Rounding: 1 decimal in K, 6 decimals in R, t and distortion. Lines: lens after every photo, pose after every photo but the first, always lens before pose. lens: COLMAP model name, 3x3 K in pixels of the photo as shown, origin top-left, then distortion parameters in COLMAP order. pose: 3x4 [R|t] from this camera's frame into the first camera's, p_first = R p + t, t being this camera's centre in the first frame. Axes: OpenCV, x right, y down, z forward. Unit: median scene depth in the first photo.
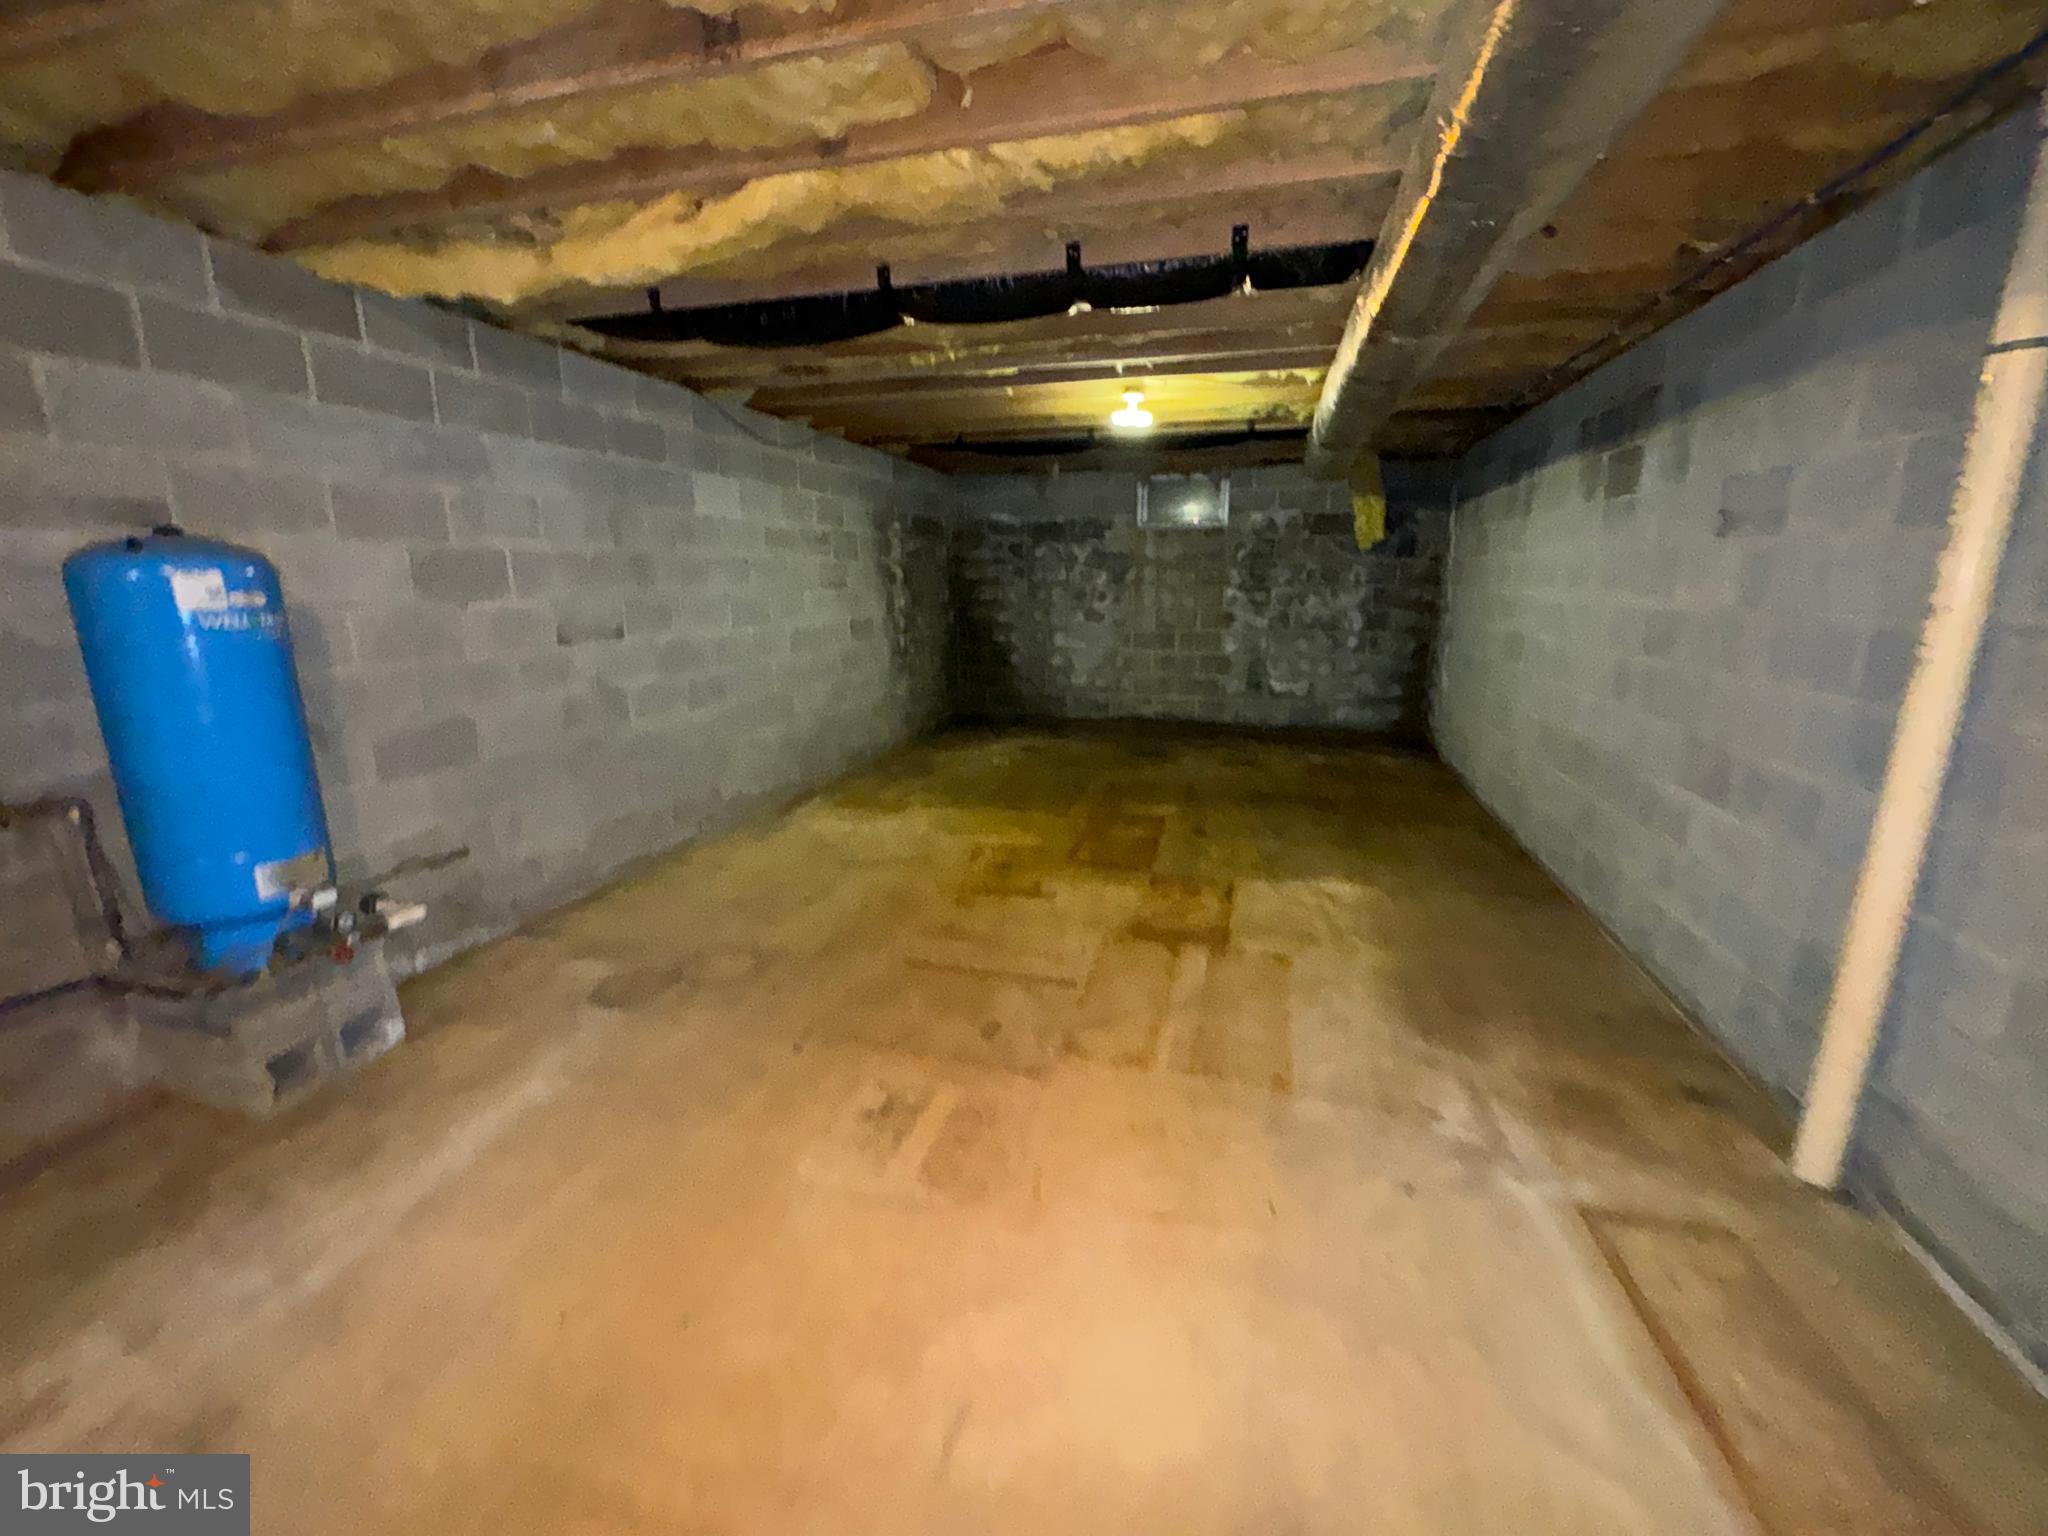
lens RADIAL K [[821.2, 0, 1024.1], [0, 821.2, 772.1], [0, 0, 1]] dist [0.000694, 0.000352]
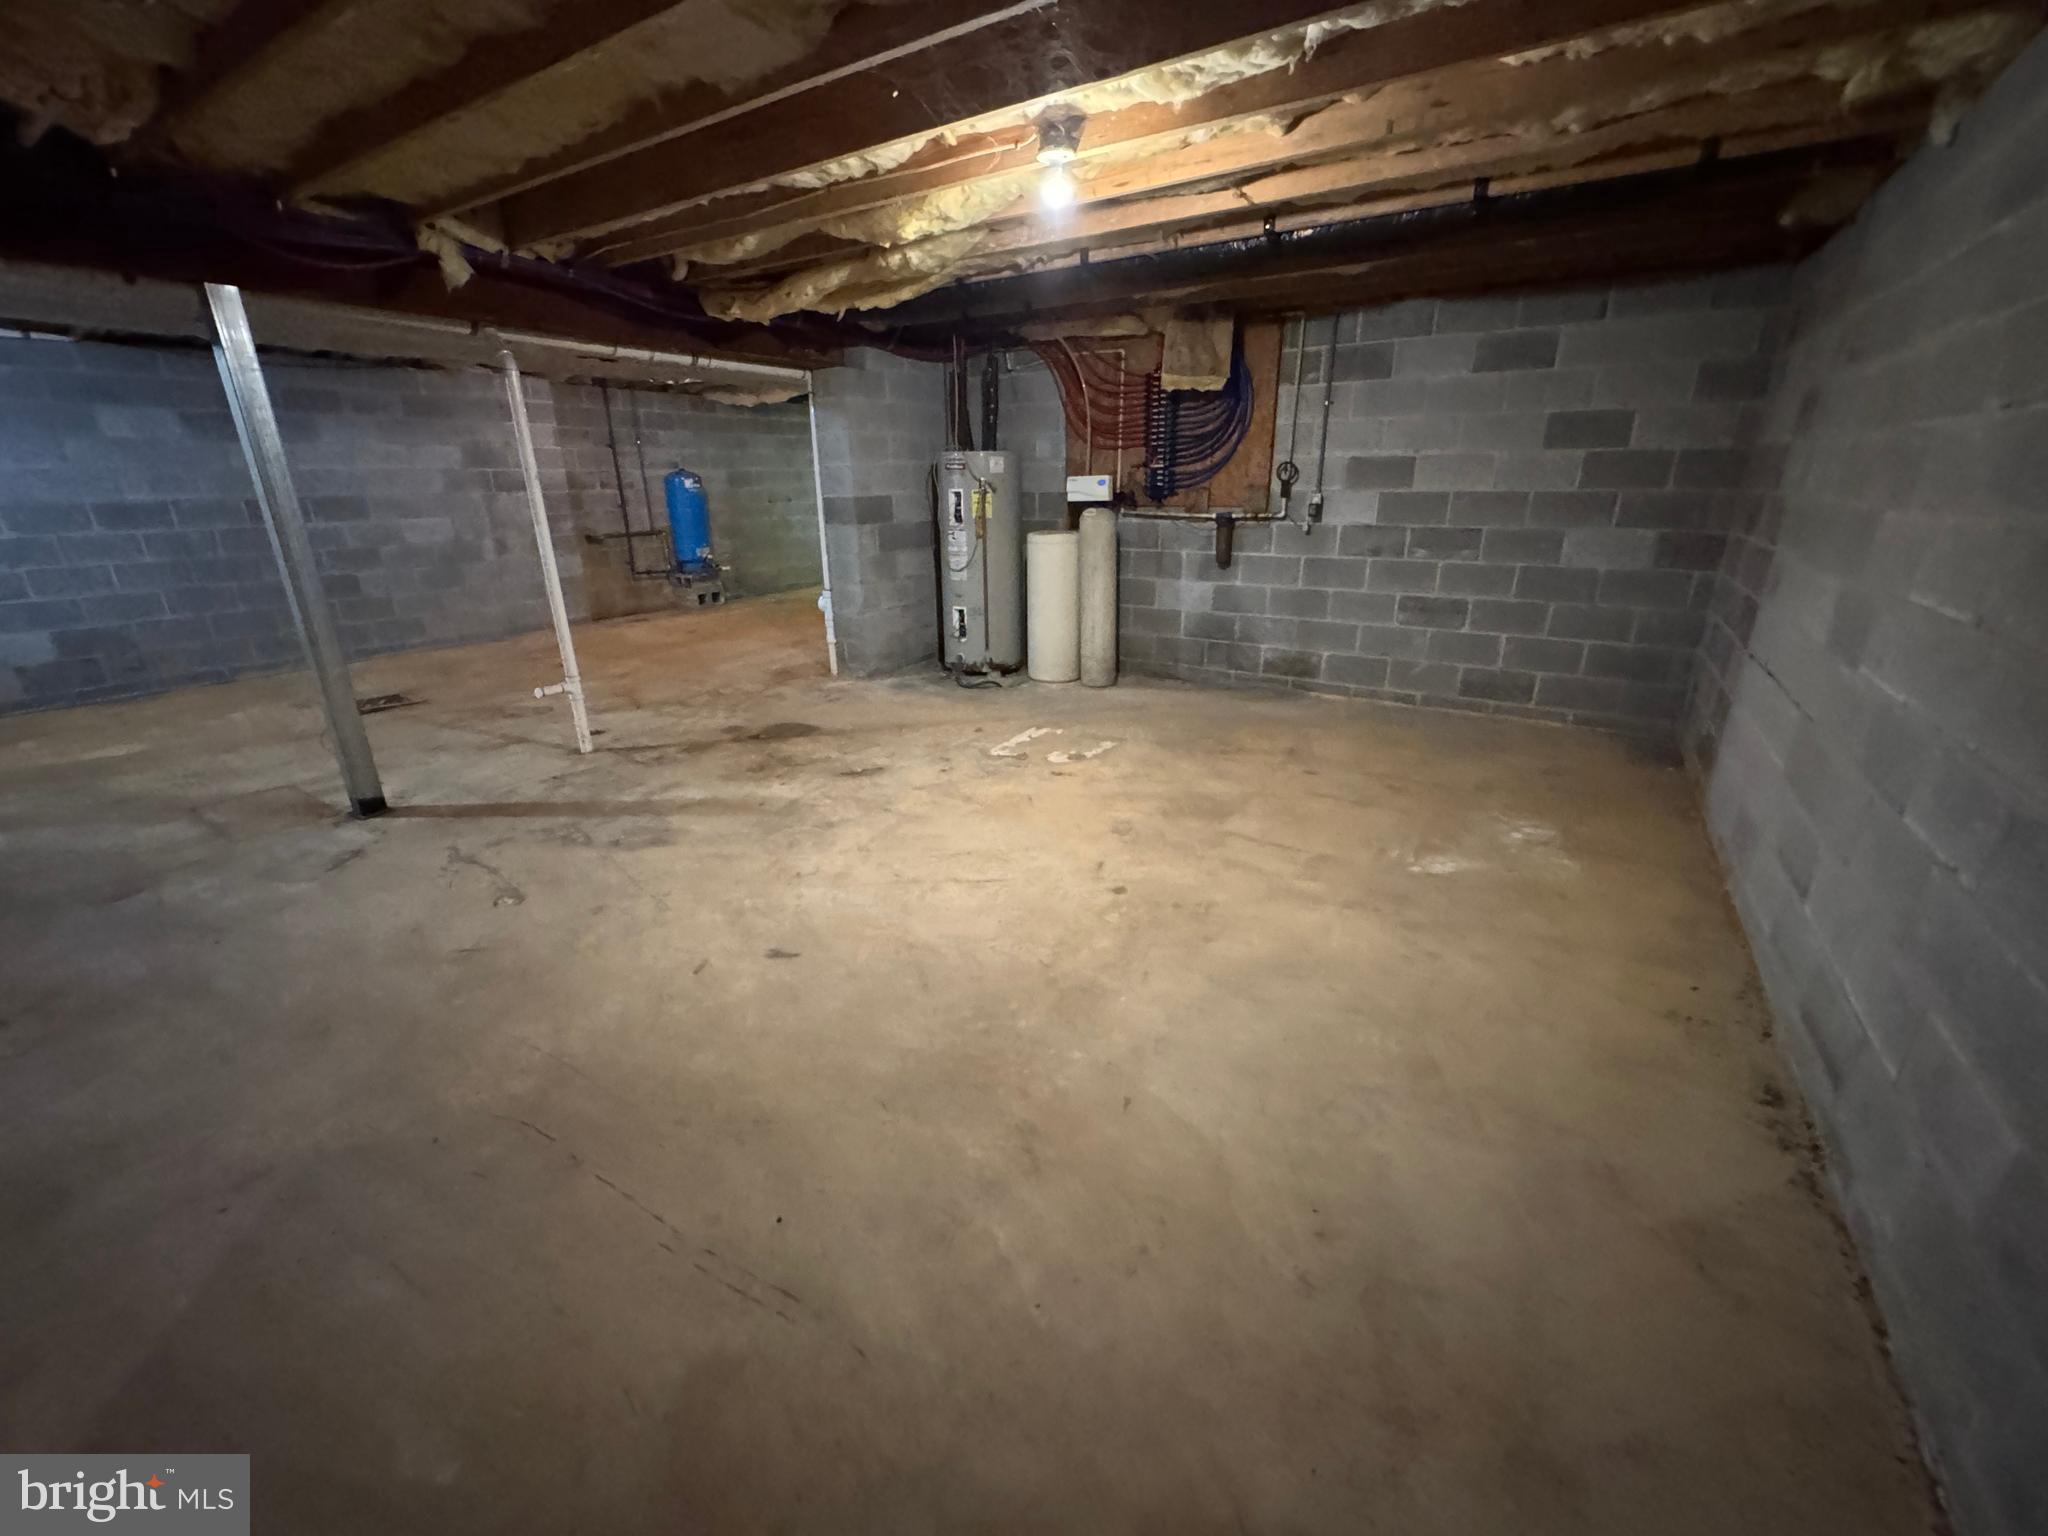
lens RADIAL K [[821.2, 0, 1018.1], [0, 821.2, 765.4], [0, 0, 1]] dist [0.000694, 0.000352]
pose [[0.956179, 0.087563, -0.279381, 1.909269], [-0.057657, 0.991860, 0.113536, 0.627665], [0.287049, -0.092452, 0.953444, -2.628458]]
